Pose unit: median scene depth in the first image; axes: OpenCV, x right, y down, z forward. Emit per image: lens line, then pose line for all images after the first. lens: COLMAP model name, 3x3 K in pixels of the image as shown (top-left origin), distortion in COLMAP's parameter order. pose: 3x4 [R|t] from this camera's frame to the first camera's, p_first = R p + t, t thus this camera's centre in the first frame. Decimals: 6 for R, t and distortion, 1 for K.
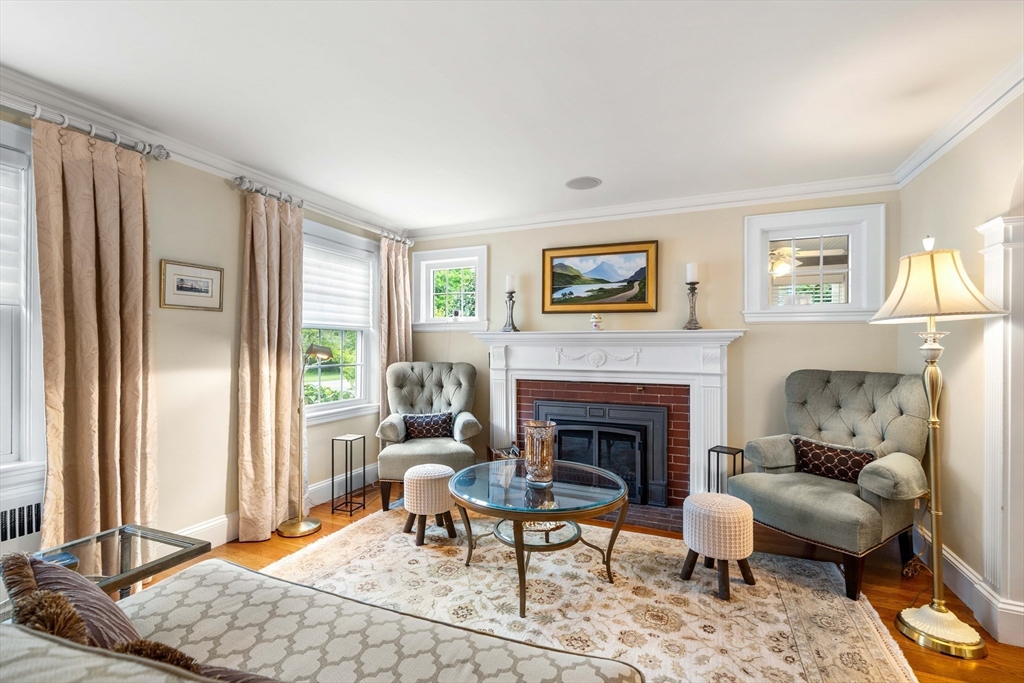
lens RADIAL K [[457.9, 0, 512.0], [0, 457.9, 341.5], [0, 0, 1]] dist [-0.001385, 0.000081]
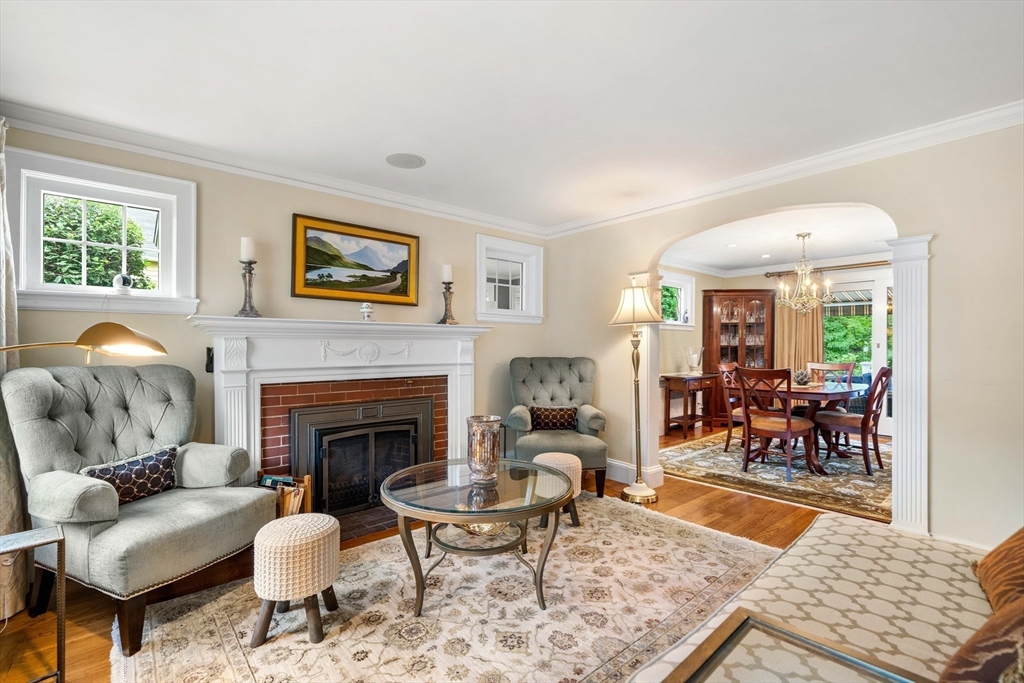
lens RADIAL K [[457.9, 0, 512.0], [0, 457.9, 341.5], [0, 0, 1]] dist [-0.001385, 0.000081]
pose [[0.436247, 0.005353, 0.899811, -0.504254], [-0.007098, 0.999972, -0.002507, 0.015236], [-0.899799, -0.005293, 0.436272, 0.355473]]
